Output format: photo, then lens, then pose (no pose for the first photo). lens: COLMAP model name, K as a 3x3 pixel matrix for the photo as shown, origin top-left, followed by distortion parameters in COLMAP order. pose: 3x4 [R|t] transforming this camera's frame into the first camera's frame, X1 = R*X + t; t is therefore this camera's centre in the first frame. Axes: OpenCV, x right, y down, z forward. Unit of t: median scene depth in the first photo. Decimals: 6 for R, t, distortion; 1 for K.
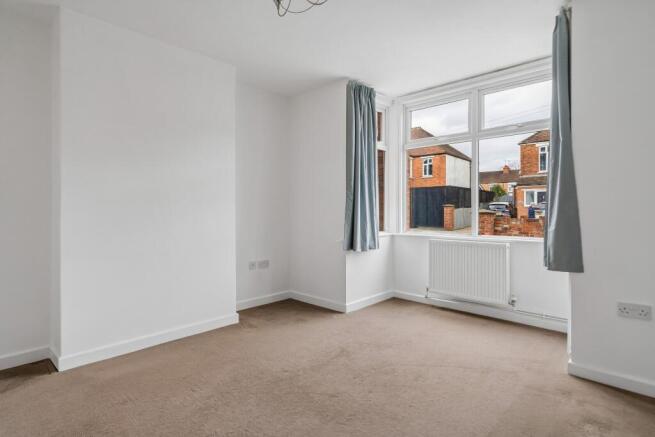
lens RADIAL K [[330.9, 0, 325.1], [0, 330.9, 213.2], [0, 0, 1]] dist [-0.000849, 0.000595]
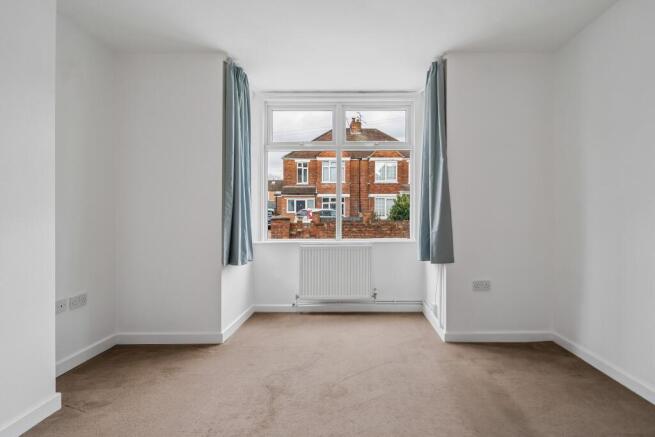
lens RADIAL K [[329.8, 0, 332.7], [0, 329.8, 218.1], [0, 0, 1]] dist [0.000462, 0.000140]
pose [[0.726007, -0.005512, 0.687665, -0.294882], [0.007847, 0.999969, -0.000270, -0.001700], [-0.687642, 0.005592, 0.726028, 0.229116]]
